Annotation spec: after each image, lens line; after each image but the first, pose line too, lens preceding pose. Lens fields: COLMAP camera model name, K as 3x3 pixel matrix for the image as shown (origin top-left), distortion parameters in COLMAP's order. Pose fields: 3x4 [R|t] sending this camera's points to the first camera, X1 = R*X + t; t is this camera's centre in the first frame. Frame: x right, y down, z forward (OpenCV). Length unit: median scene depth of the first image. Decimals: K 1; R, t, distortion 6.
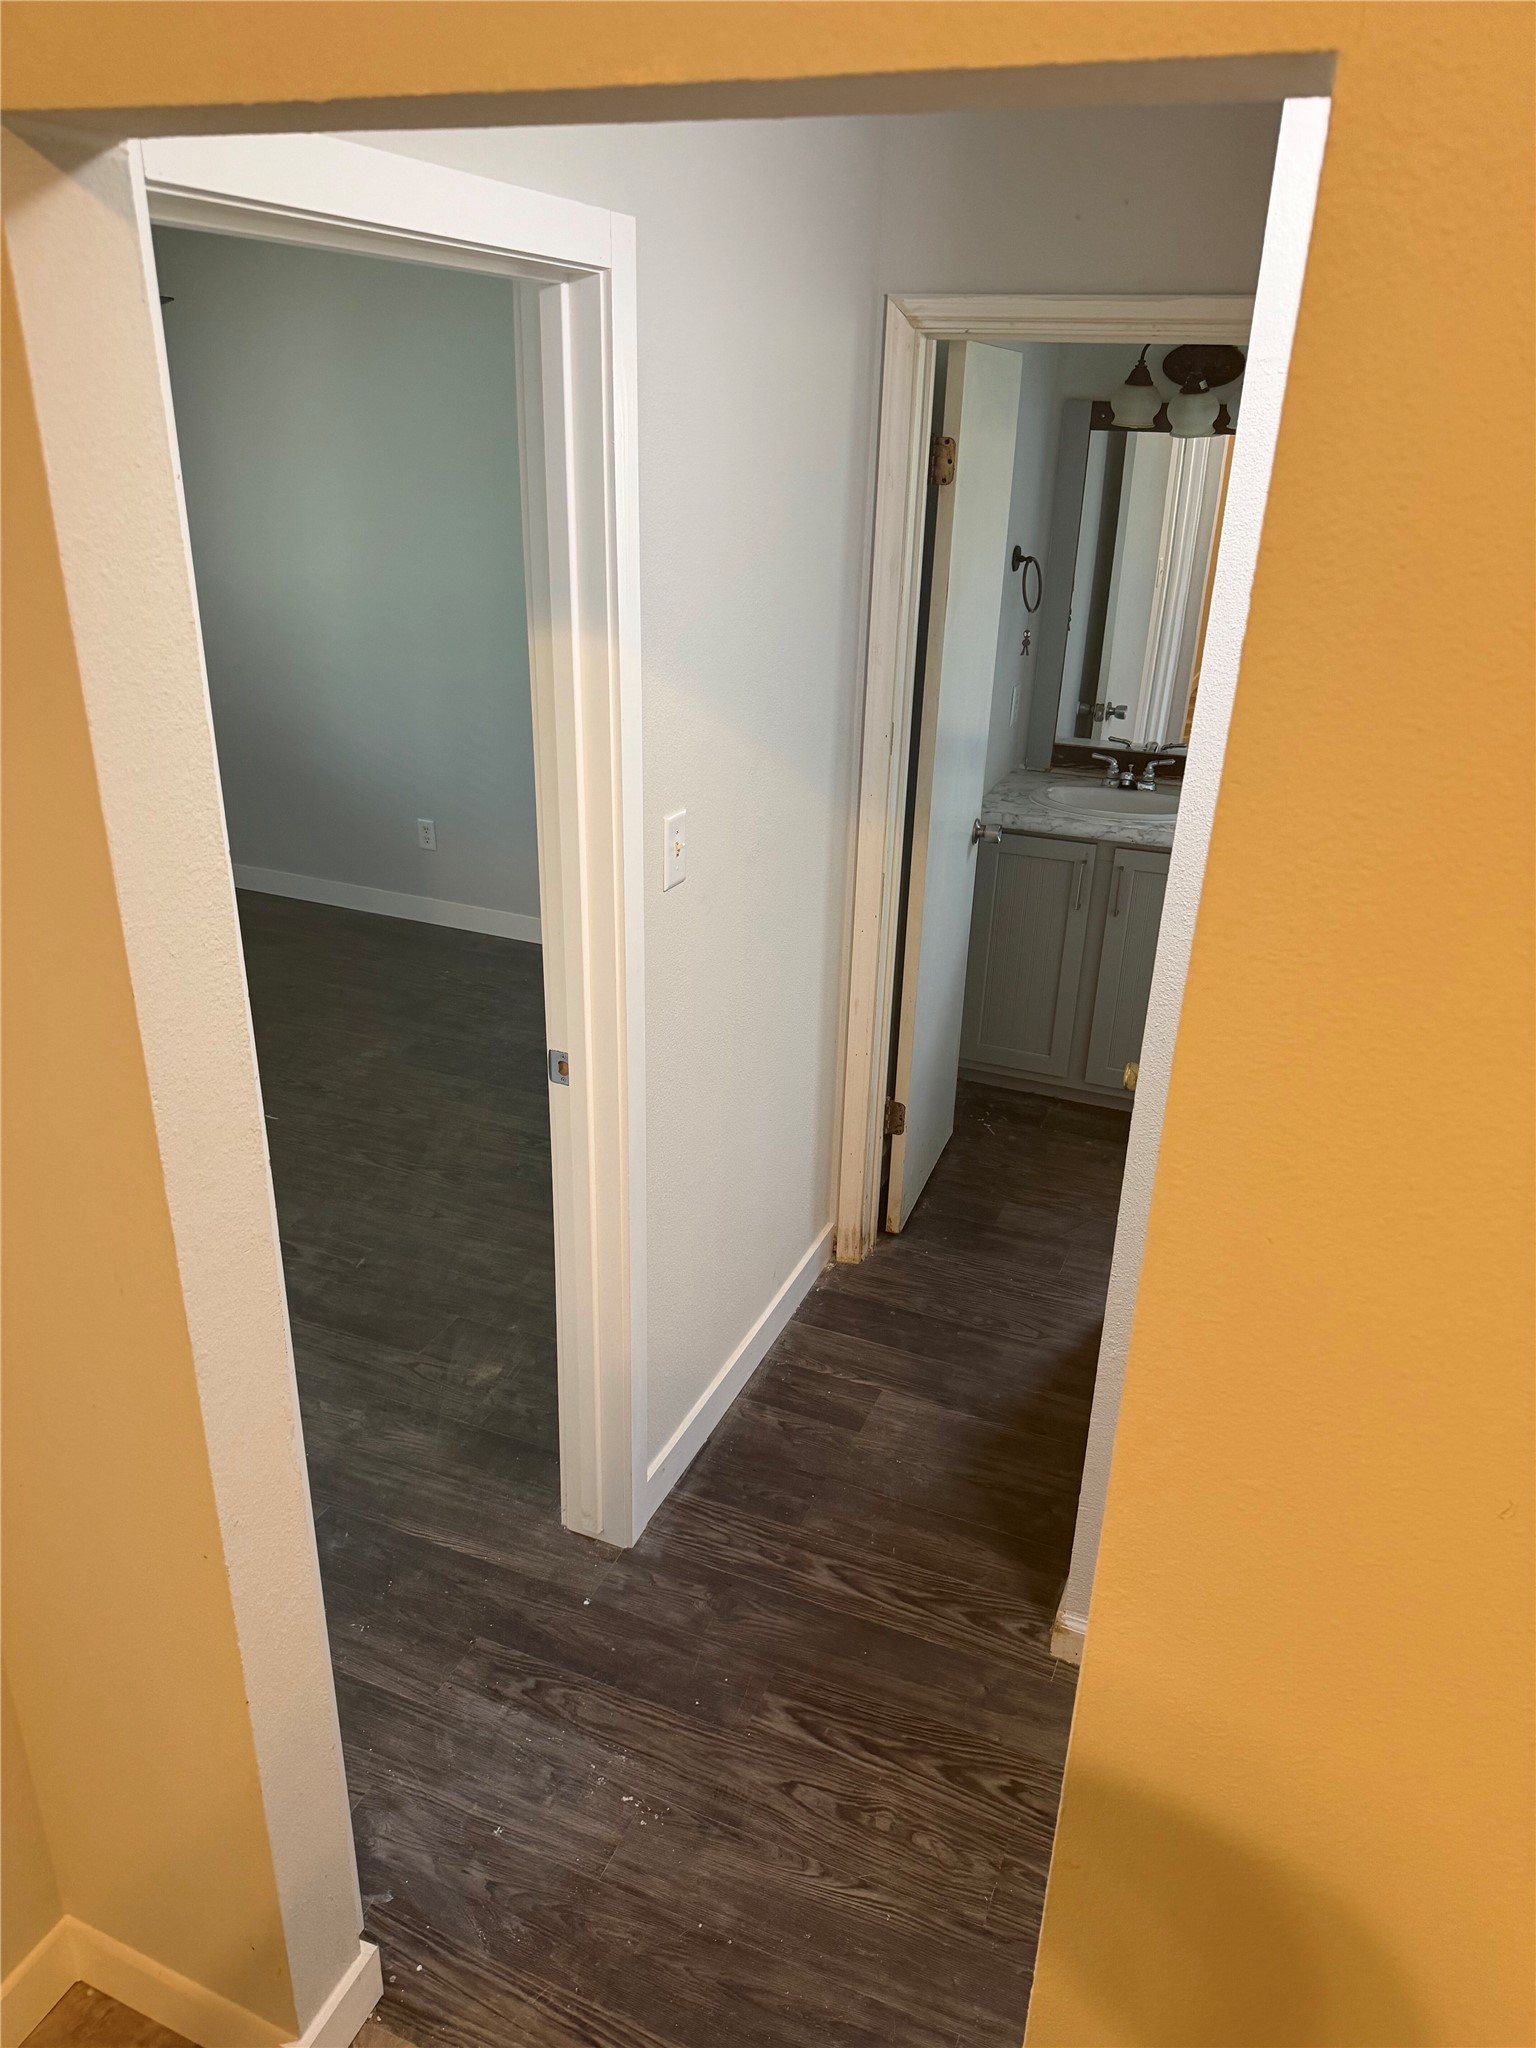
lens RADIAL K [[1389.8, 0, 768.0], [0, 1389.8, 1024.0], [0, 0, 1]] dist [0.112704, -0.196062]
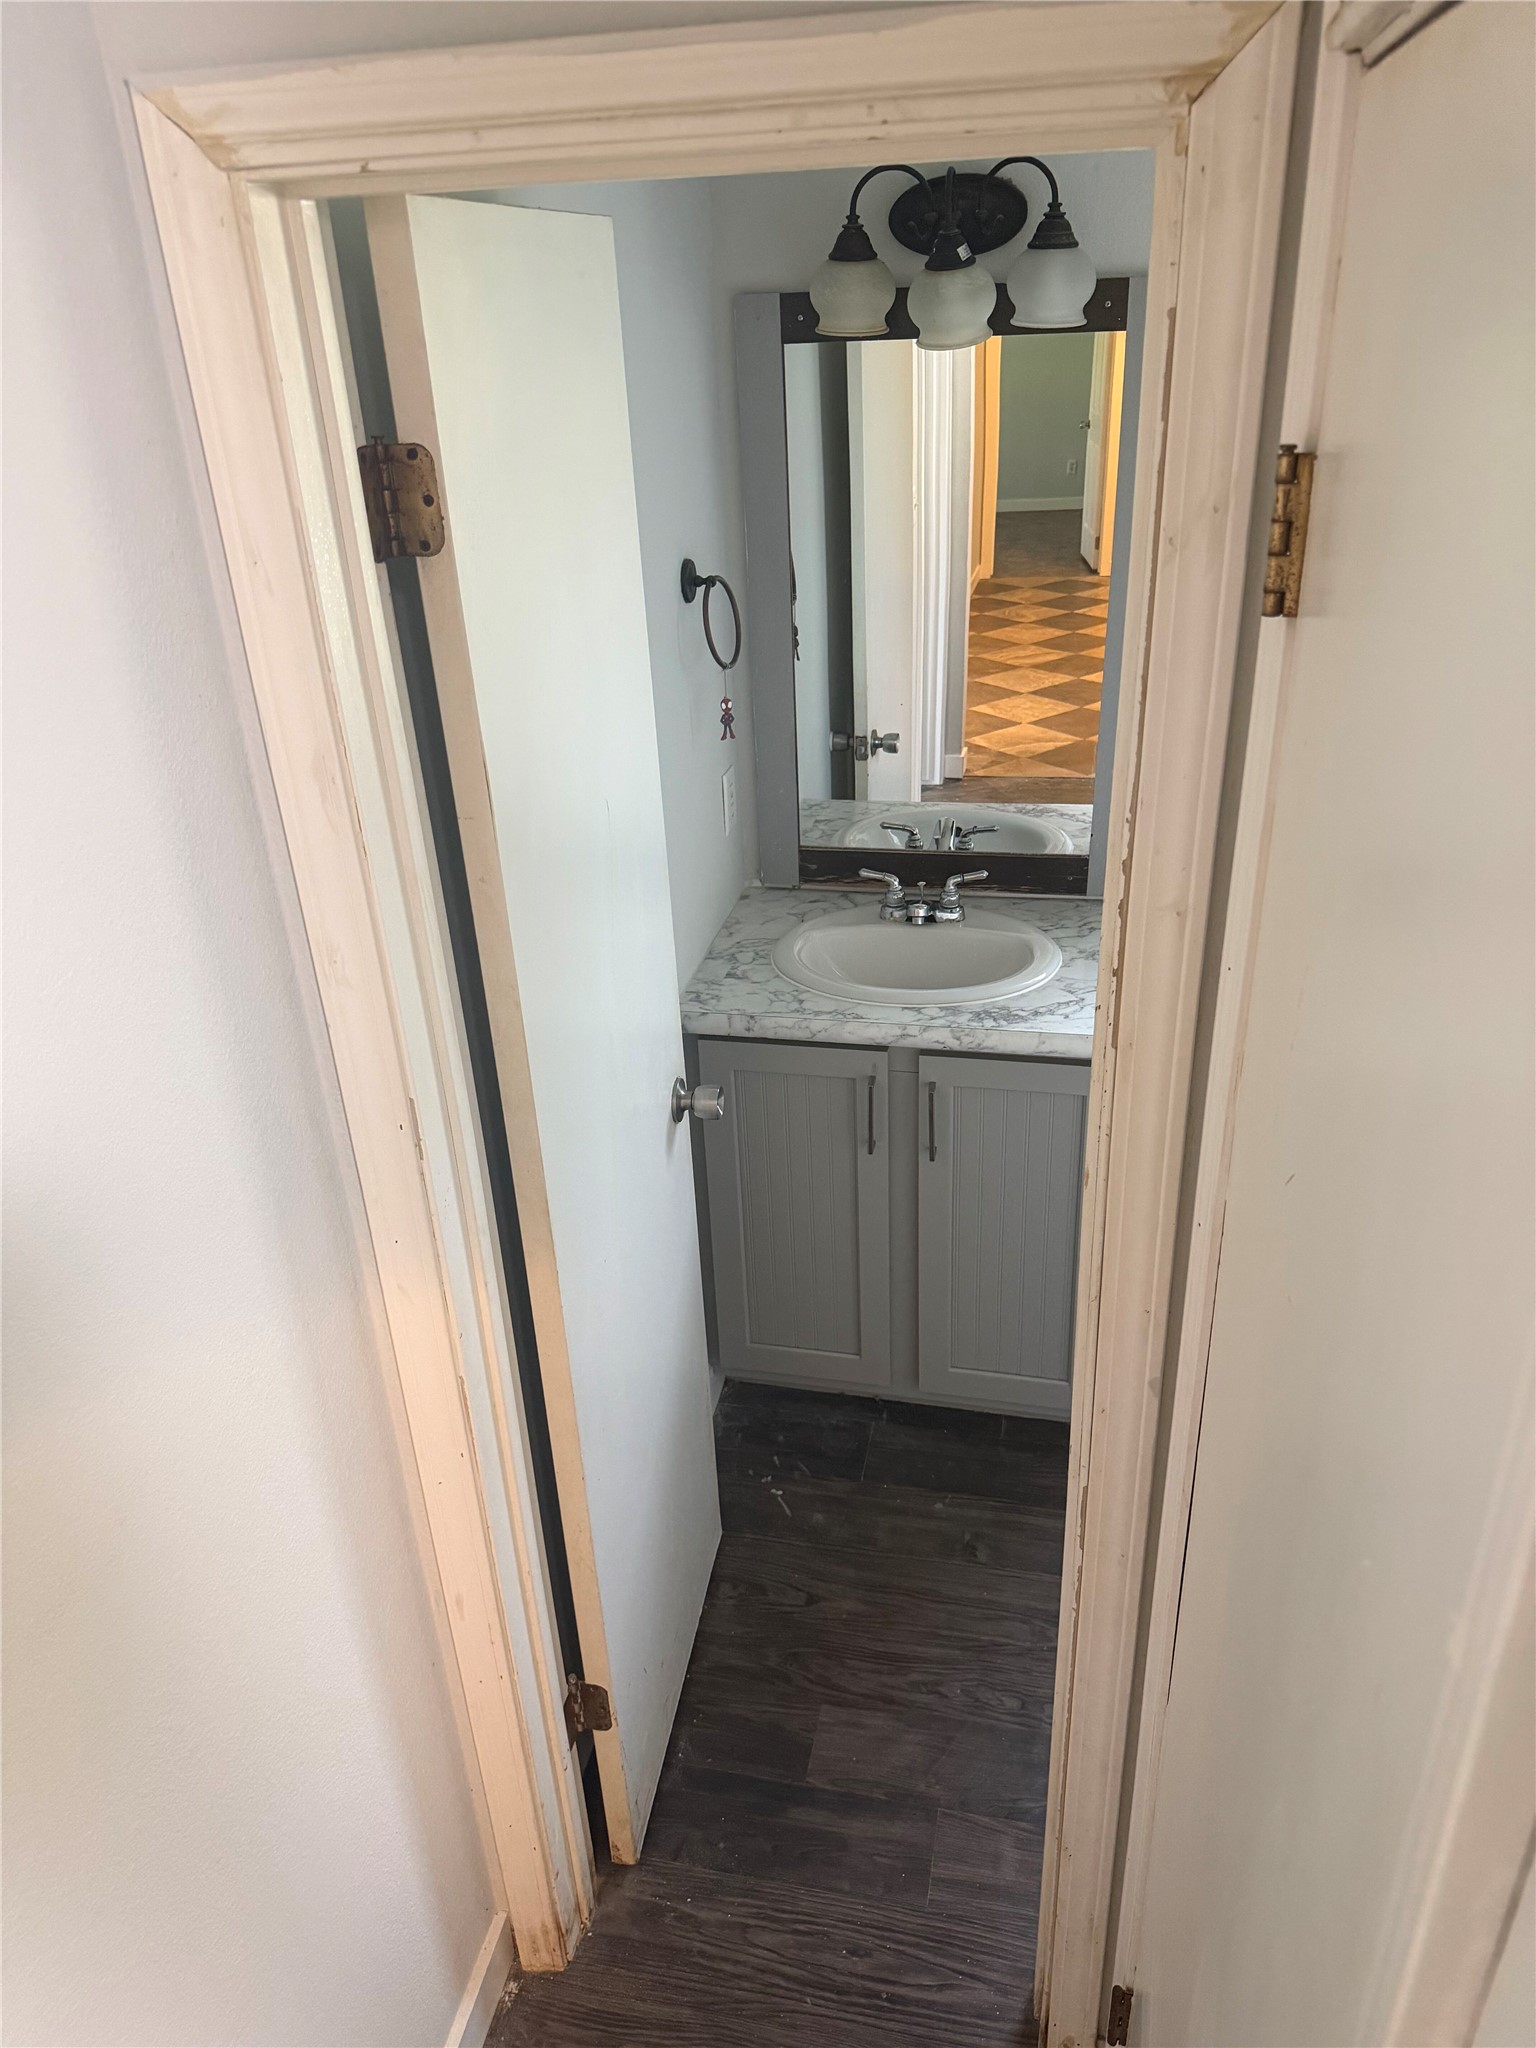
lens RADIAL K [[1435.6, 0, 768.0], [0, 1435.6, 1024.0], [0, 0, 1]] dist [0.123147, -0.162776]
pose [[0.981262, -0.142220, 0.129996, 0.105954], [0.134690, 0.988751, 0.065033, -0.187067], [-0.137783, -0.046305, 0.989380, 0.397129]]
